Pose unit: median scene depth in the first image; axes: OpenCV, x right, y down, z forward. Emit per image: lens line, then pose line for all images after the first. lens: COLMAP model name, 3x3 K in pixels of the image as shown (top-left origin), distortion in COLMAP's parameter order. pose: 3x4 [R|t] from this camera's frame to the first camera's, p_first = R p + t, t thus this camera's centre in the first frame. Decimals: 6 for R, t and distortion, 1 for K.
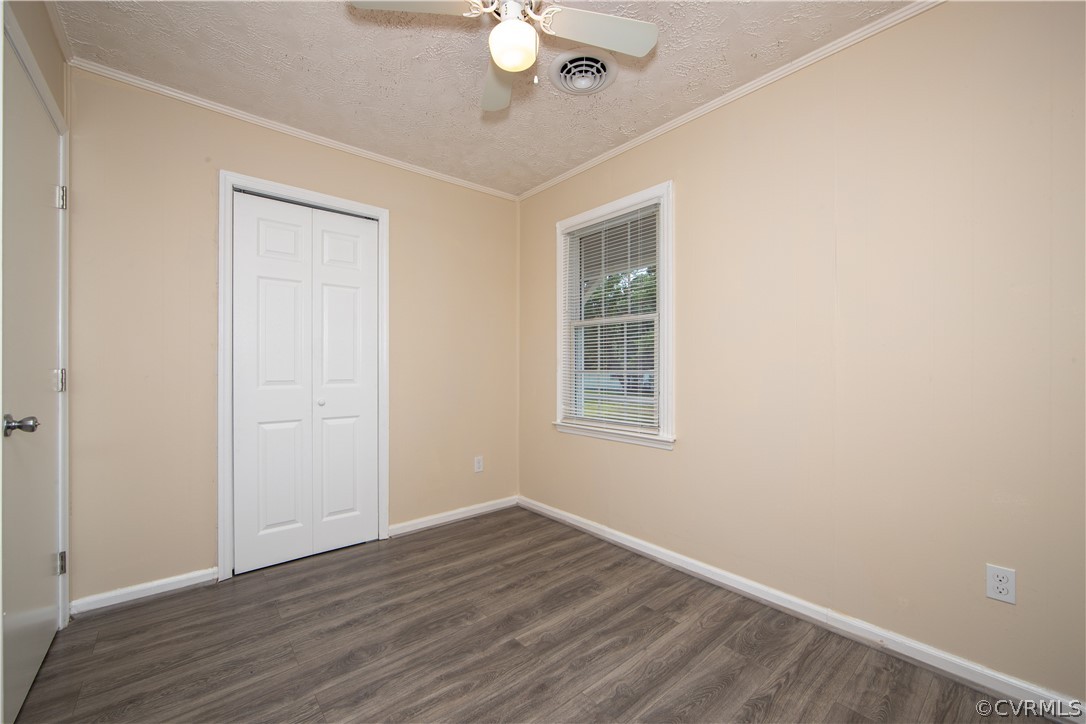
lens RADIAL K [[428.4, 0, 539.7], [0, 428.4, 367.8], [0, 0, 1]] dist [-0.011447, 0.000129]
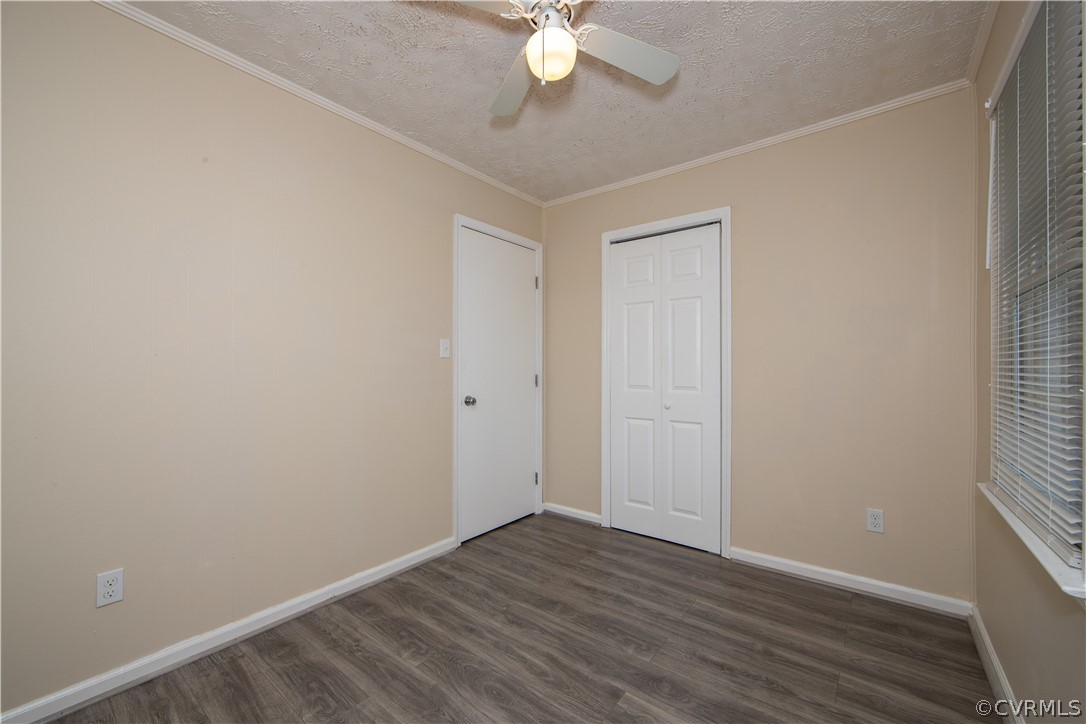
lens RADIAL K [[428.4, 0, 539.7], [0, 428.4, 367.8], [0, 0, 1]] dist [-0.011447, 0.000129]
pose [[0.206353, -0.001620, -0.978476, 0.611803], [-0.001209, 0.999997, -0.001910, -0.020012], [0.978477, 0.001577, 0.206351, 0.524911]]
